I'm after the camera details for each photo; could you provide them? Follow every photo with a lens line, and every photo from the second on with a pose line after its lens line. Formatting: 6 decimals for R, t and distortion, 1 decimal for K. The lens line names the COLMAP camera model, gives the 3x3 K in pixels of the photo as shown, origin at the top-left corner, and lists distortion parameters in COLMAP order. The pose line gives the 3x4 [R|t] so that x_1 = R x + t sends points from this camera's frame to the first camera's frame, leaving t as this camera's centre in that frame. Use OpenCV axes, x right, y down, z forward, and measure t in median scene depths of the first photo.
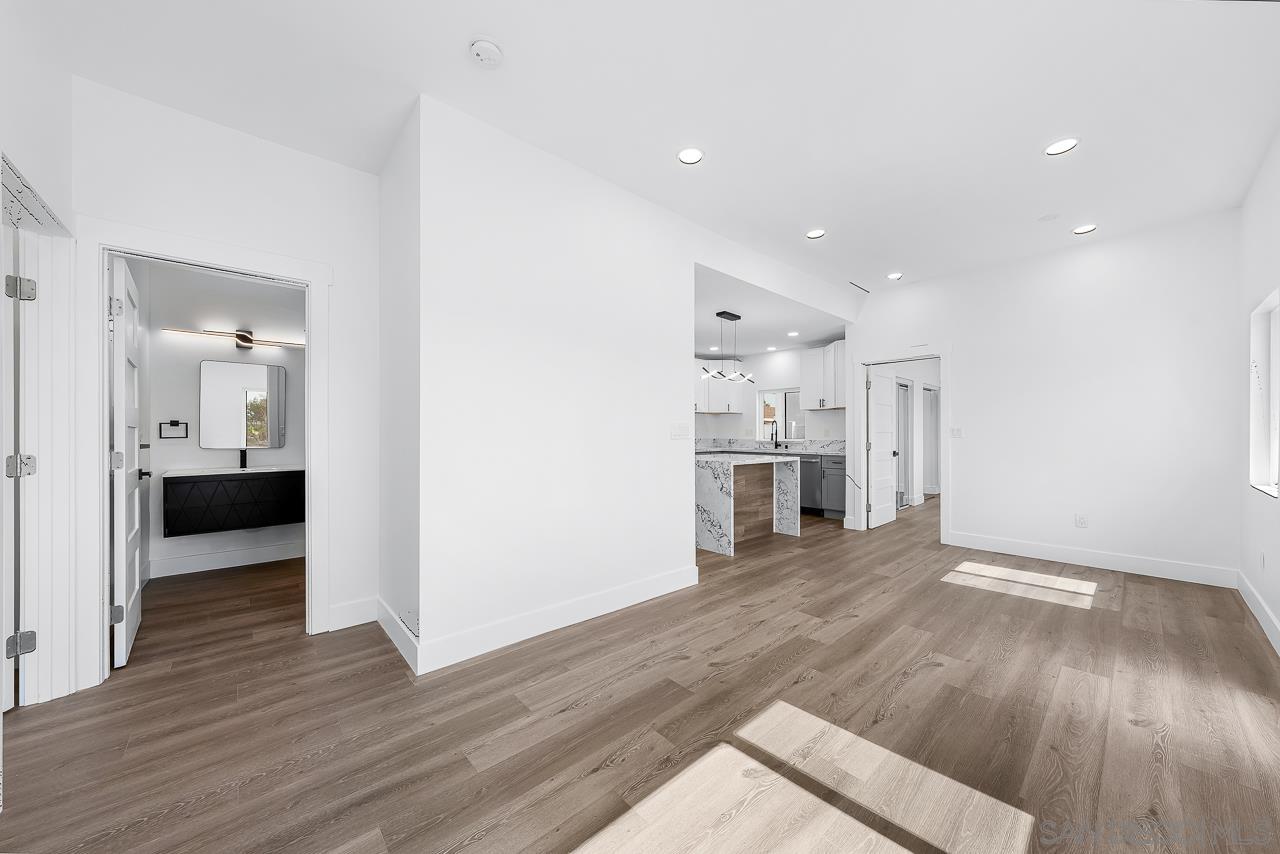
lens RADIAL K [[441.7, 0, 632.0], [0, 441.7, 428.5], [0, 0, 1]] dist [-0.002046, -0.000854]
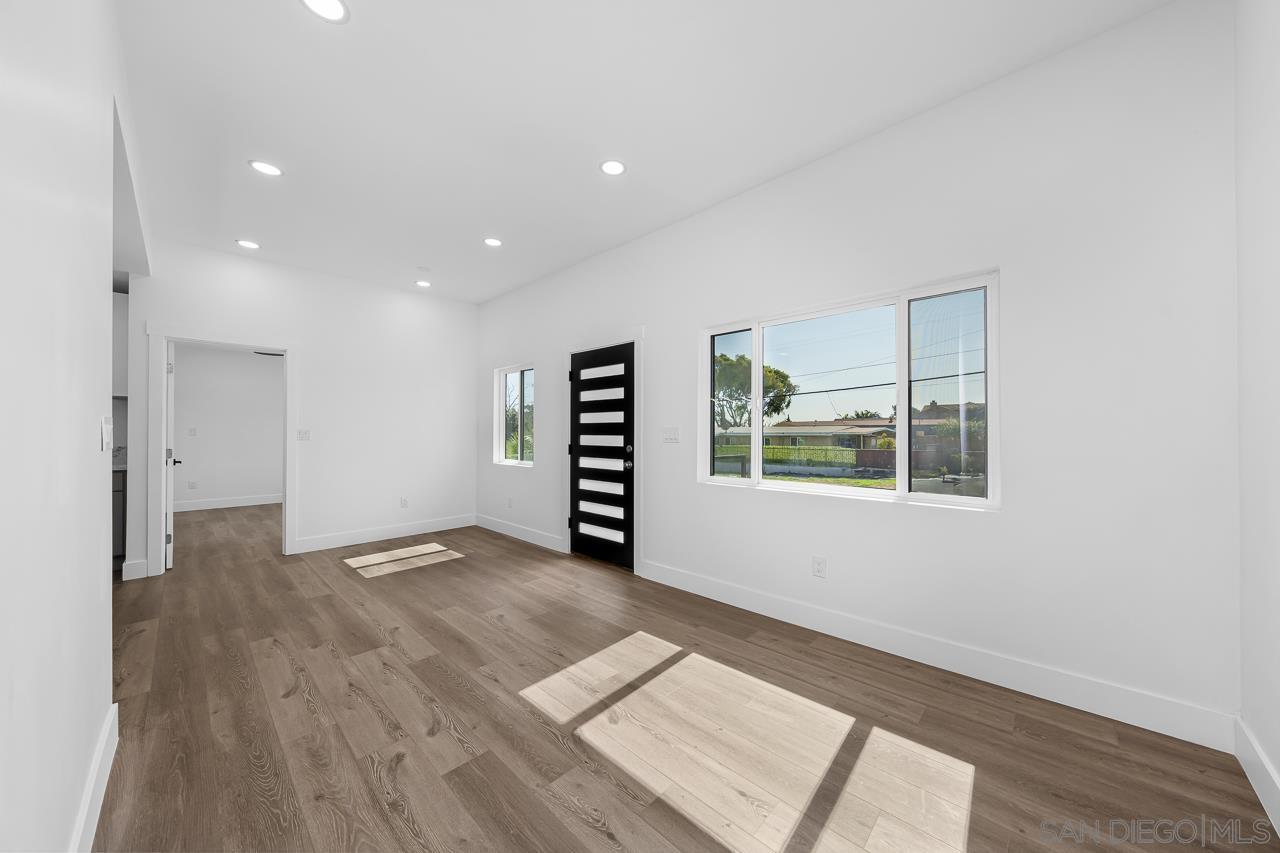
lens RADIAL K [[441.7, 0, 643.1], [0, 441.7, 428.6], [0, 0, 1]] dist [-0.002046, -0.000854]
pose [[-0.104774, 0.014064, 0.994397, -0.577651], [-0.011744, 0.999813, -0.015378, -0.007692], [-0.994427, -0.013290, -0.104590, 0.623402]]
